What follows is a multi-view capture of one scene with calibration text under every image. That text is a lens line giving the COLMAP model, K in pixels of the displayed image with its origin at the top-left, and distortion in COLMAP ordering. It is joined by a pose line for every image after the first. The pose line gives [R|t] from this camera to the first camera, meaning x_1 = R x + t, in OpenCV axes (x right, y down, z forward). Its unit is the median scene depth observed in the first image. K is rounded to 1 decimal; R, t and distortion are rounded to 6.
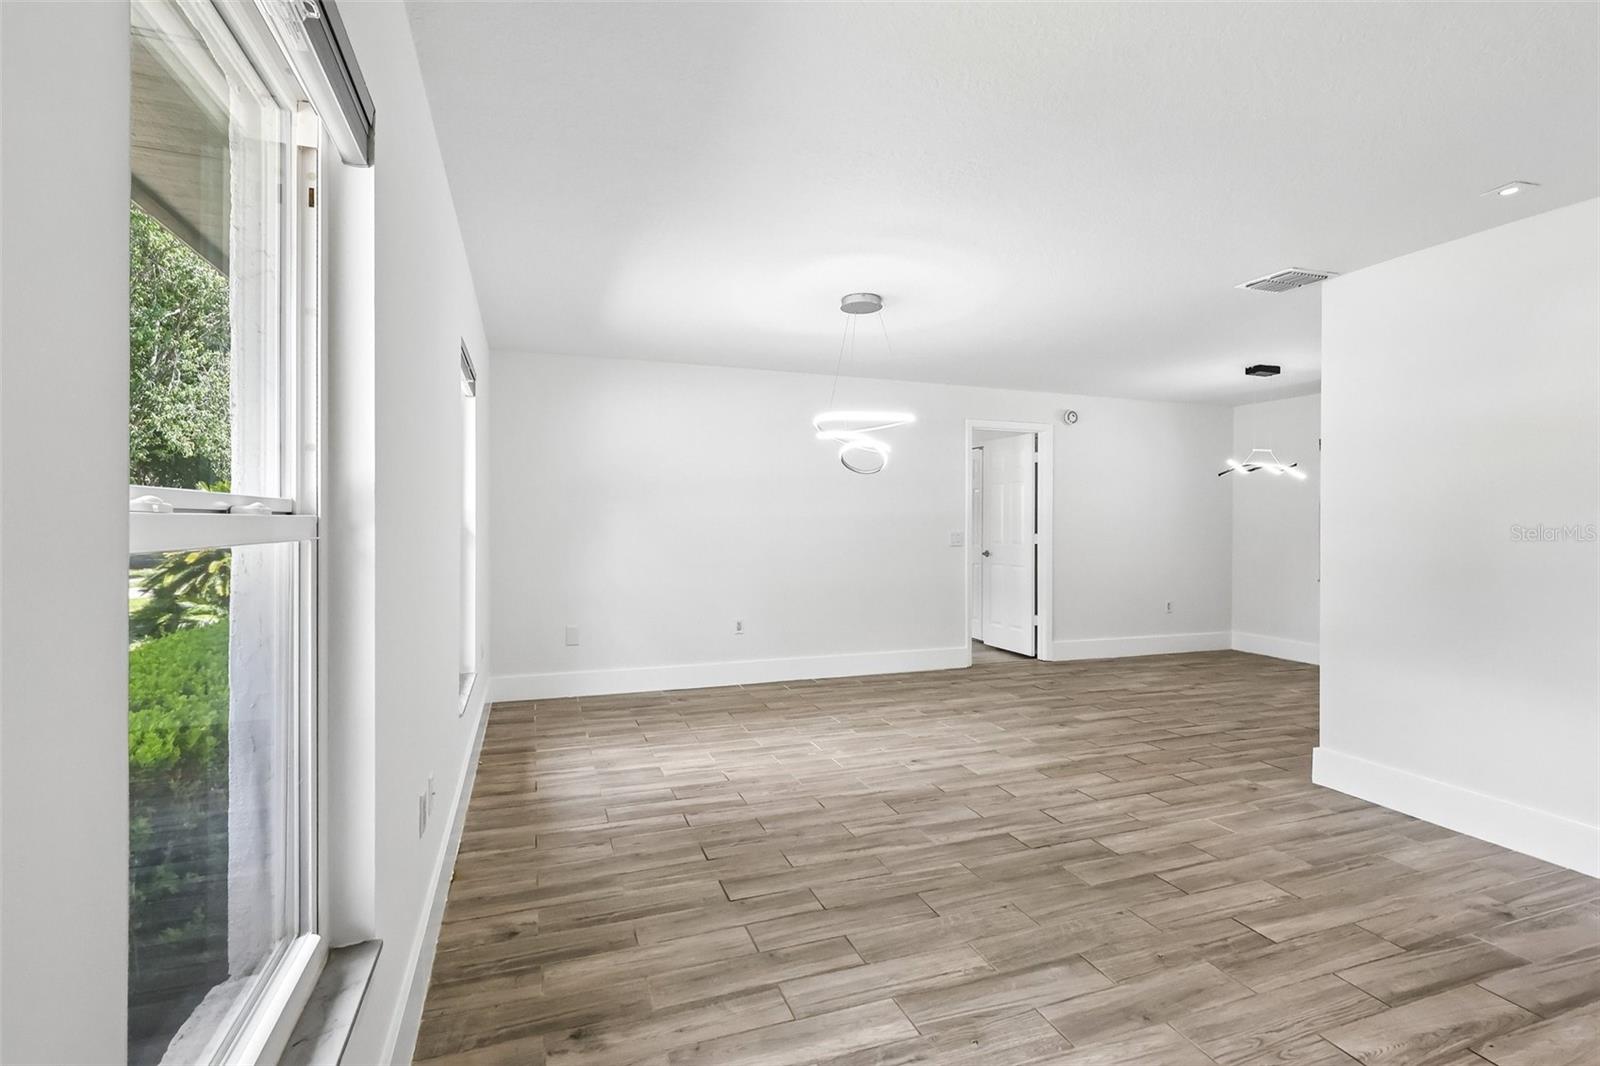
lens RADIAL K [[740.4, 0, 799.4], [0, 740.4, 523.8], [0, 0, 1]] dist [-0.013171, -0.000040]
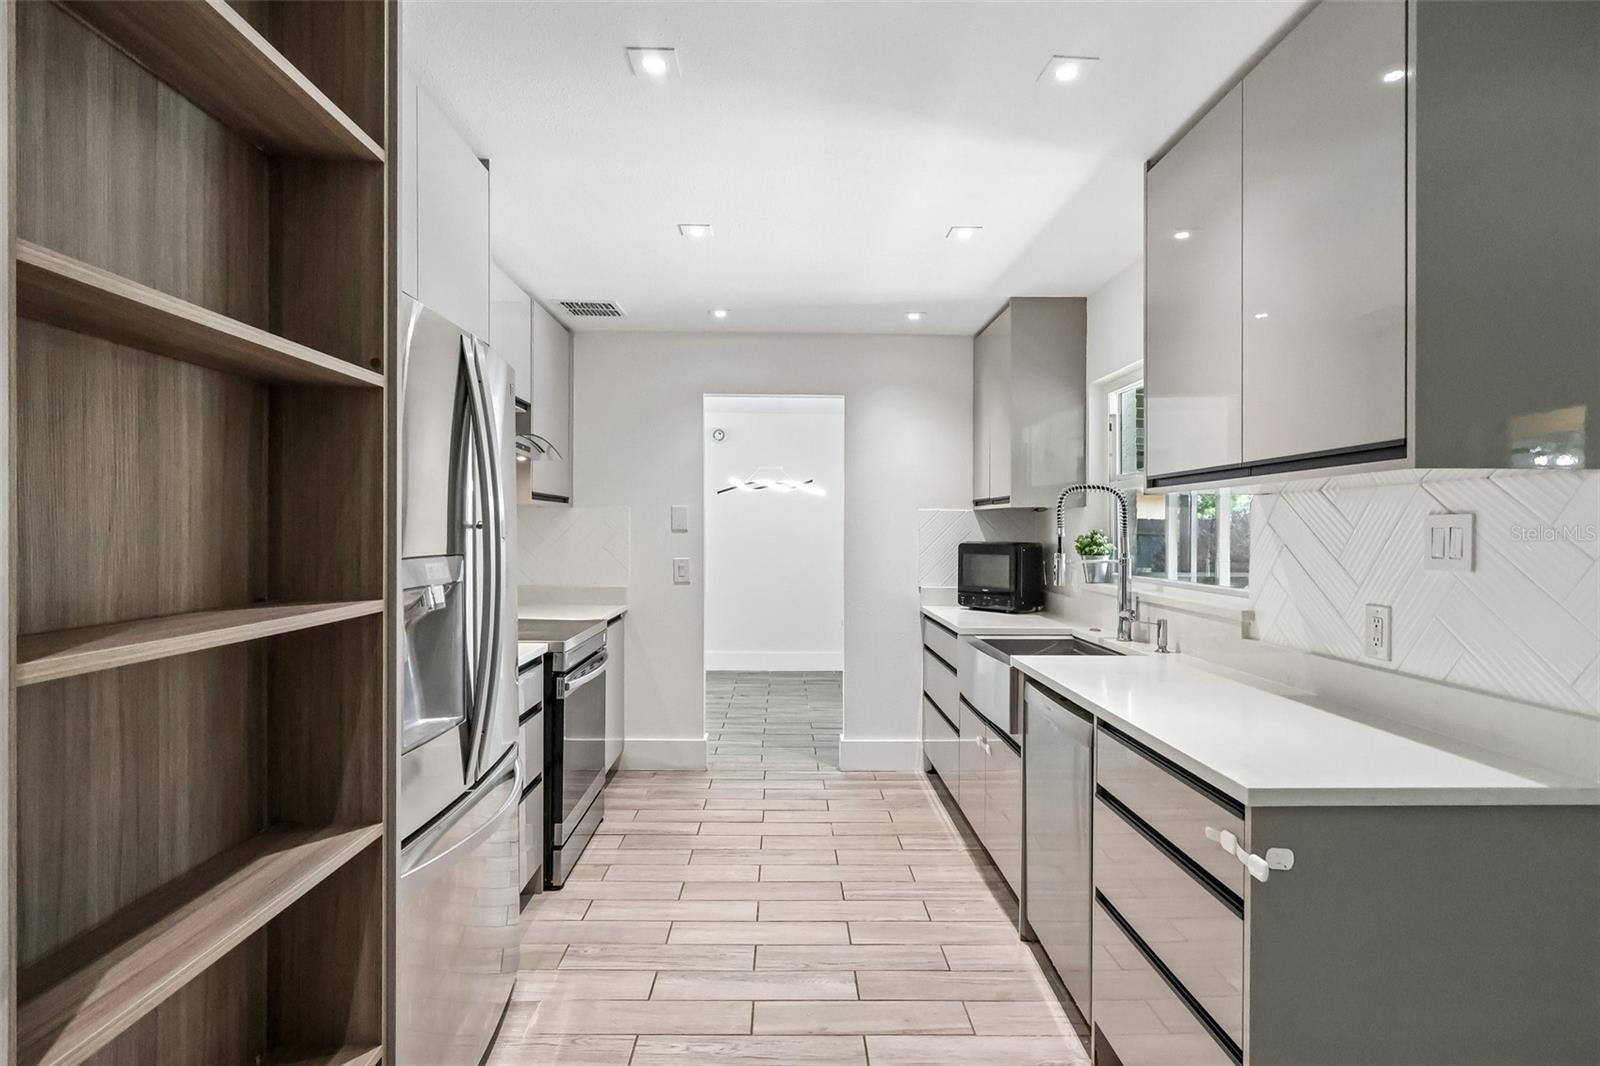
lens RADIAL K [[817.9, 0, 798.3], [0, 817.9, 532.1], [0, 0, 1]] dist [-0.001078, 0.000601]
pose [[0.948825, 0.001034, -0.315801, 1.652648], [-0.000596, 0.999999, 0.001483, -0.021960], [0.315802, -0.001219, 0.948824, -0.085536]]
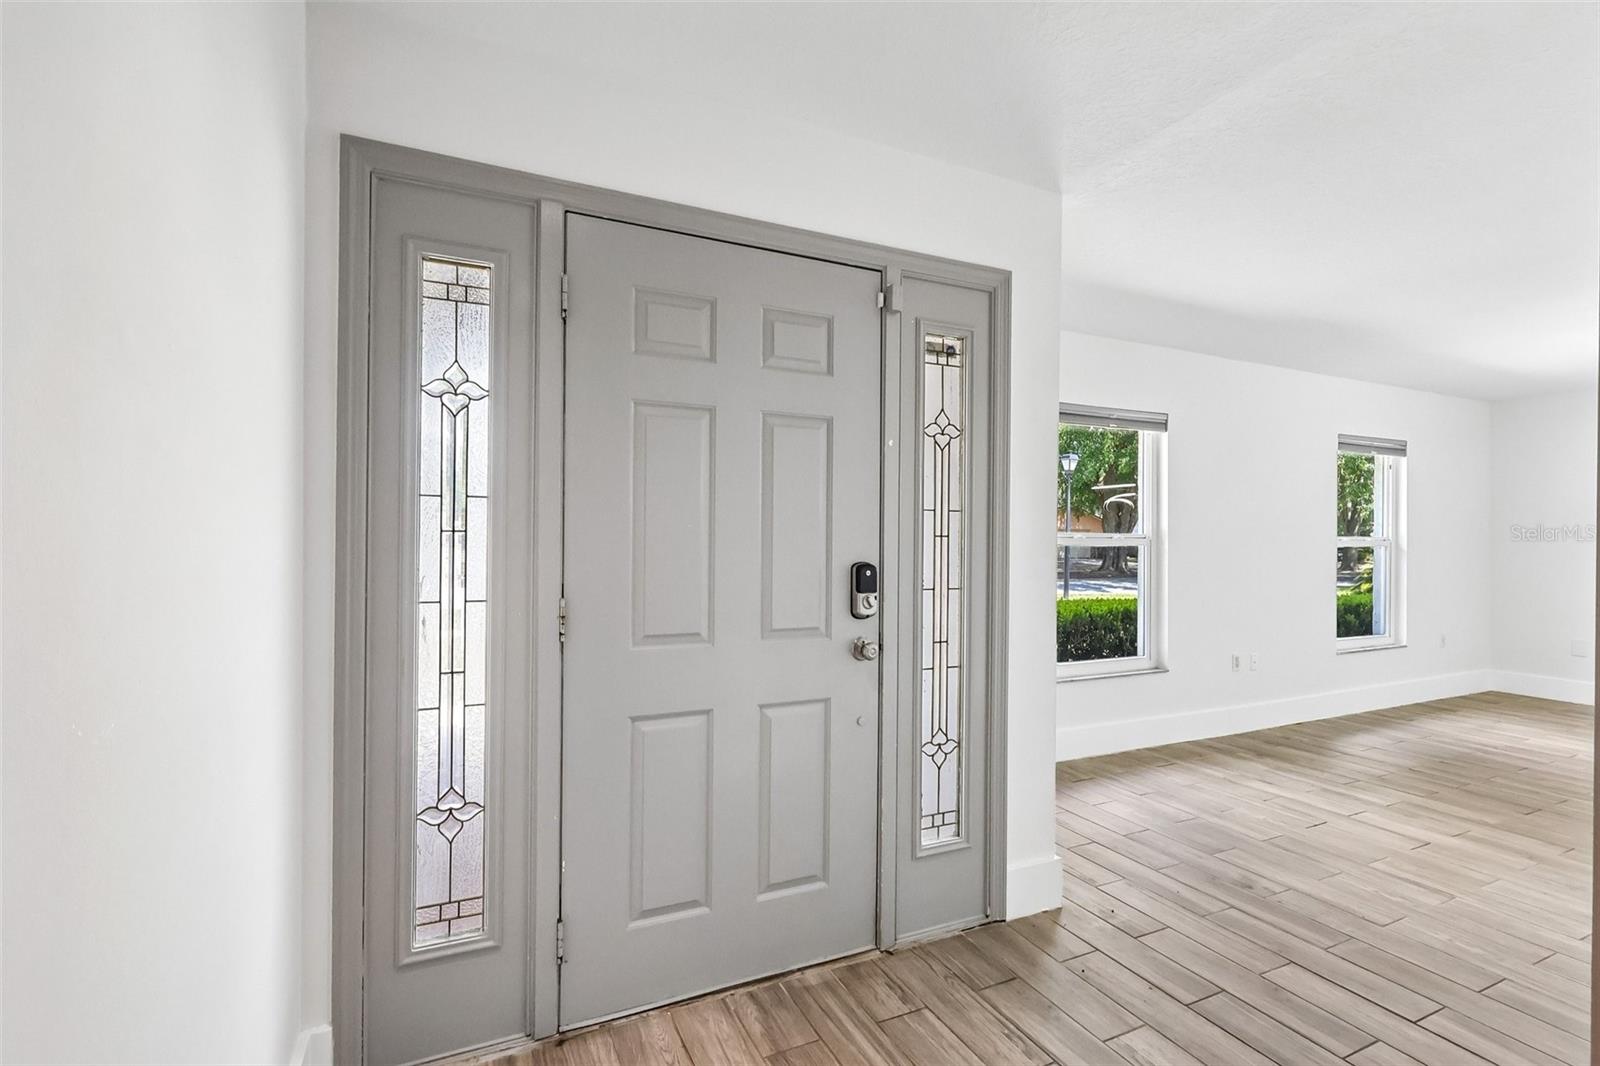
lens RADIAL K [[760.7, 0, 796.8], [0, 760.7, 526.6], [0, 0, 1]] dist [0.002692, 0.000852]
pose [[0.115429, -0.011813, -0.993246, 1.044003], [-0.006167, 0.999901, -0.012608, -0.004964], [0.993297, 0.007581, 0.115345, -0.412825]]
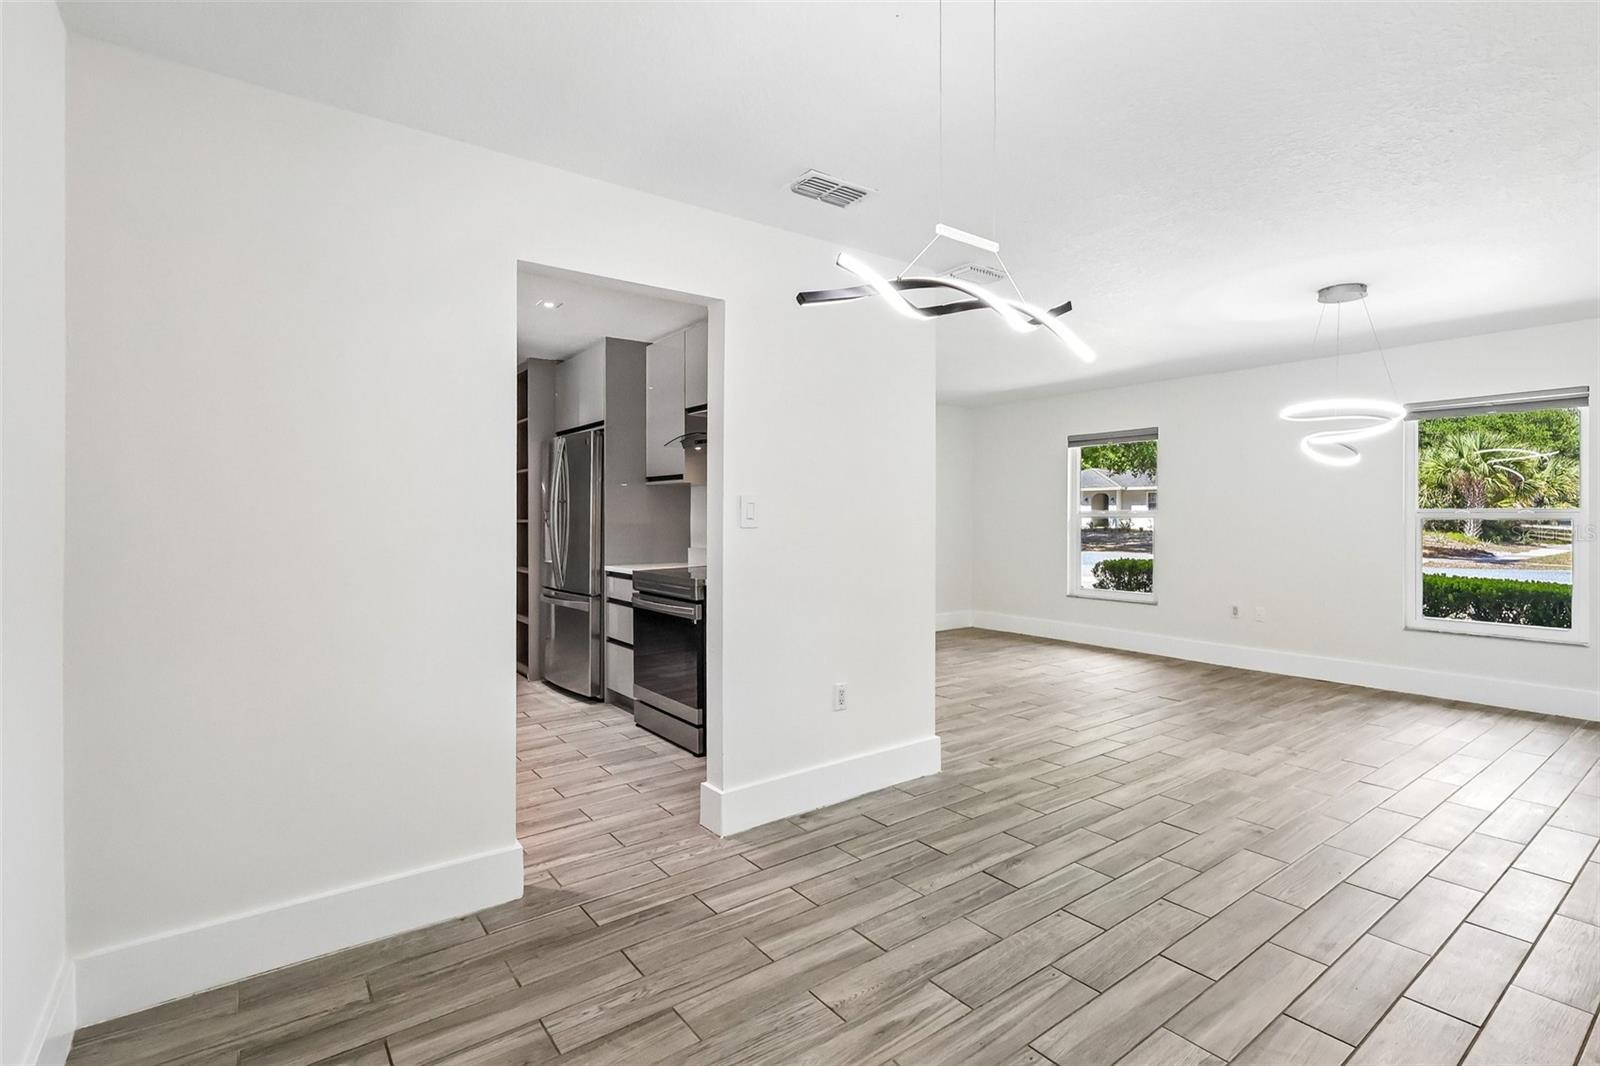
lens RADIAL K [[760.7, 0, 796.8], [0, 760.7, 526.6], [0, 0, 1]] dist [0.002692, 0.000852]
pose [[-0.956548, 0.001548, -0.291571, 1.243739], [-0.002591, 0.999901, 0.013812, 0.002644], [0.291564, 0.013967, -0.956449, 2.023319]]
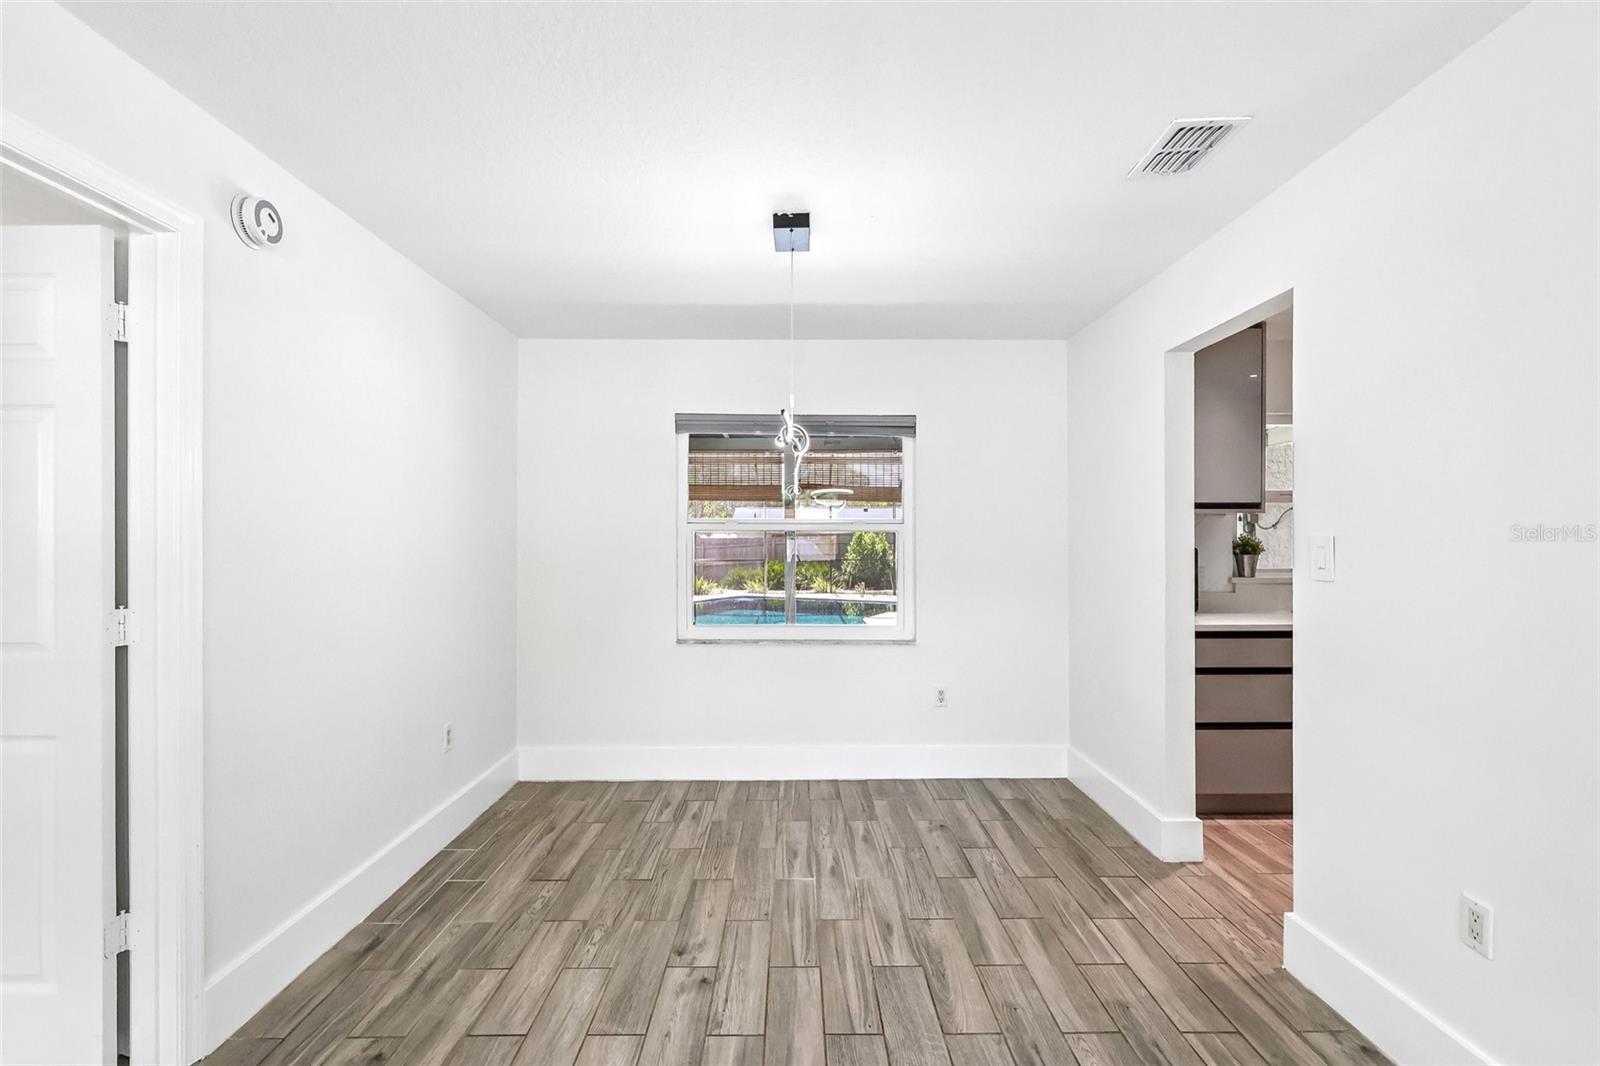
lens RADIAL K [[741.9, 0, 807.3], [0, 741.9, 534.1], [0, 0, 1]] dist [-0.003927, -0.000330]
pose [[0.320721, 0.001246, 0.947173, 0.294307], [0.003267, 0.999992, -0.002422, -0.023257], [-0.947168, 0.003871, 0.320714, 1.362494]]
